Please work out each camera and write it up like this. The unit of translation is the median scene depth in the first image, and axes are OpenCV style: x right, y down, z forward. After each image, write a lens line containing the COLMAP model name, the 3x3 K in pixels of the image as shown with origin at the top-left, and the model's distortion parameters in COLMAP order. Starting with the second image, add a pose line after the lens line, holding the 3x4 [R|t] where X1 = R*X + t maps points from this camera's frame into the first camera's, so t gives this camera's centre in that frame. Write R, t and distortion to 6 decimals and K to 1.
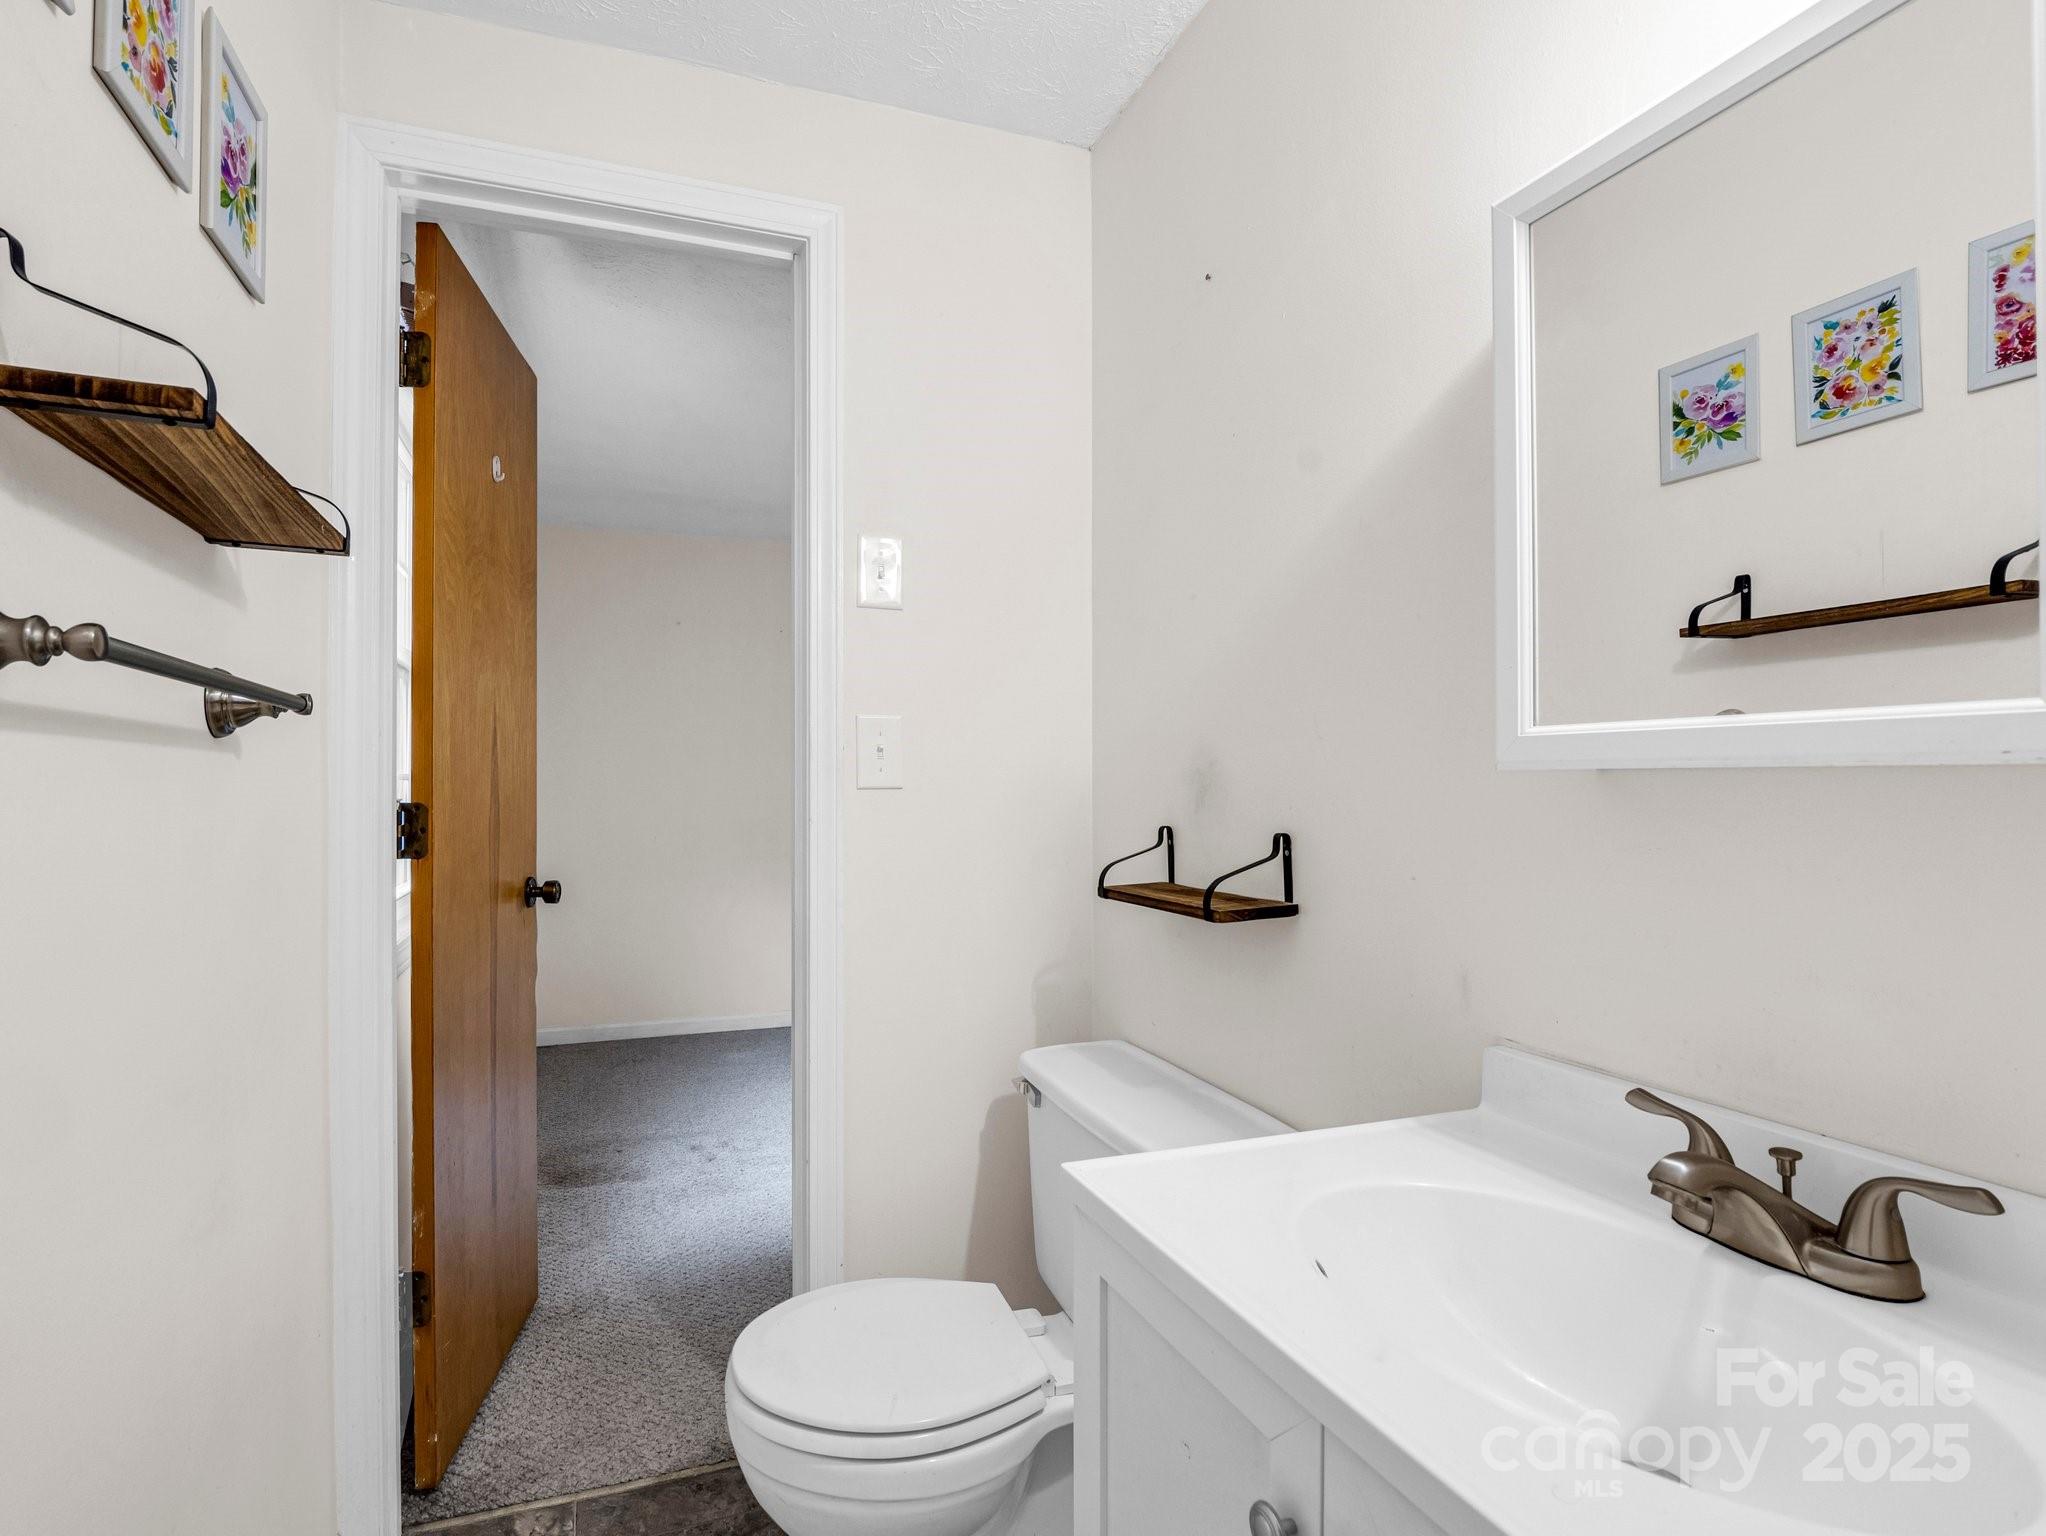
lens RADIAL K [[1009.5, 0, 999.8], [0, 1009.5, 772.6], [0, 0, 1]] dist [-0.011577, -0.000891]
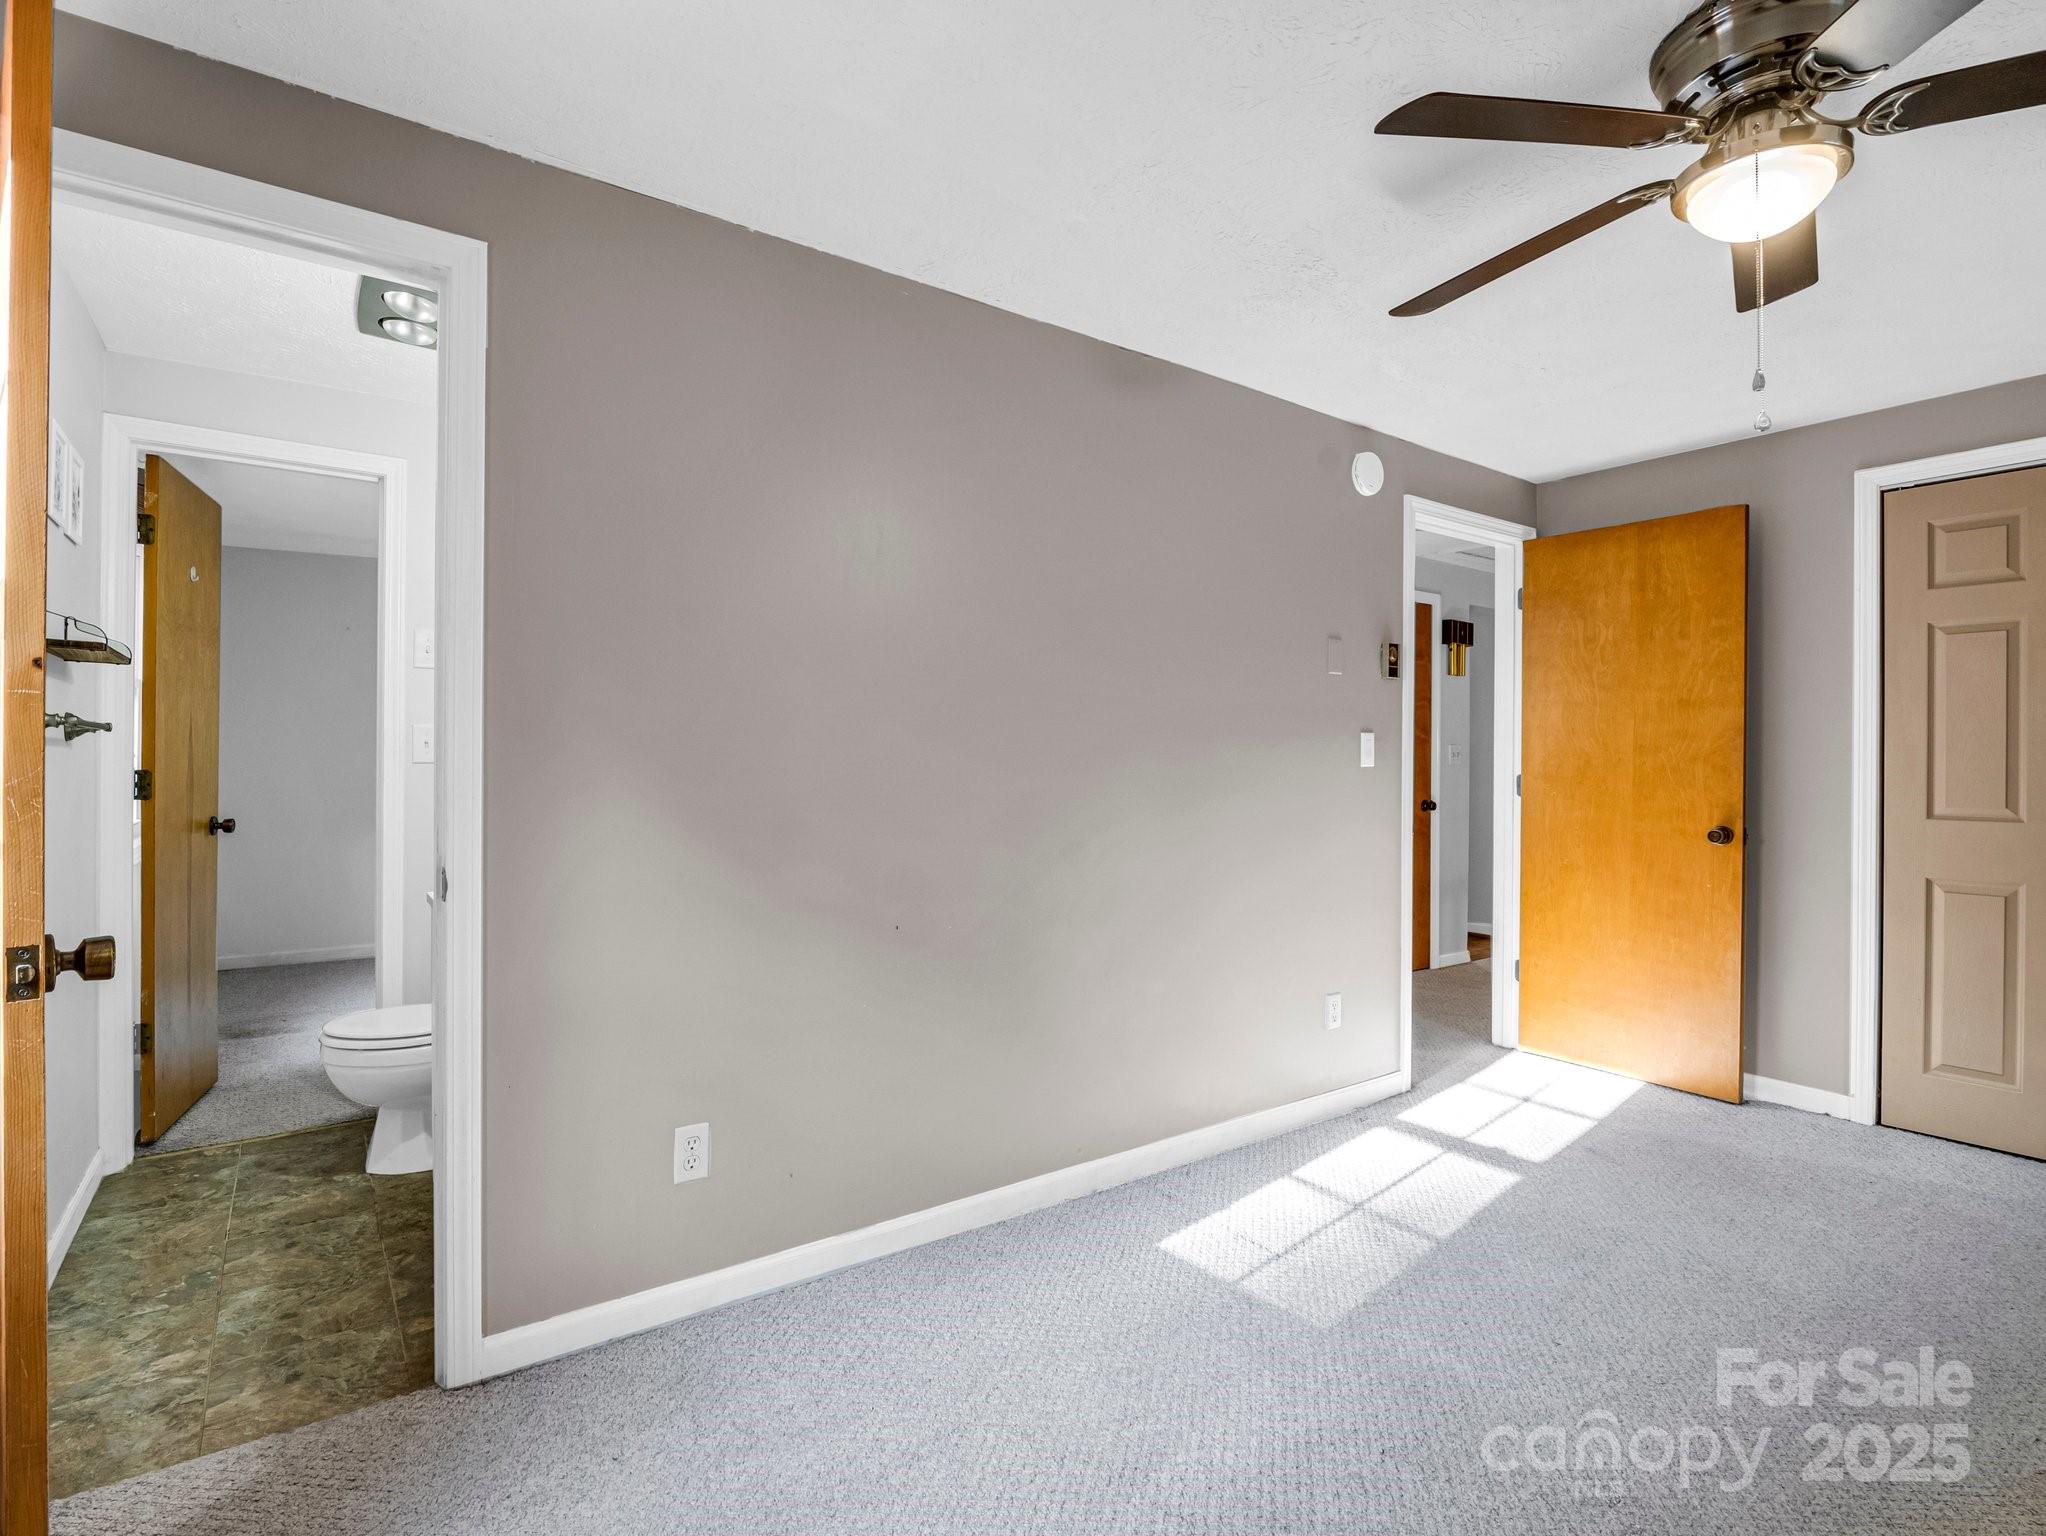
lens RADIAL K [[1005.1, 0, 1013.1], [0, 1005.1, 764.0], [0, 0, 1]] dist [-0.013648, -0.000086]
pose [[0.969777, 0.012969, 0.243648, 0.452514], [-0.016390, 0.999793, 0.012019, -0.025405], [-0.243442, -0.015649, 0.969789, -1.007314]]
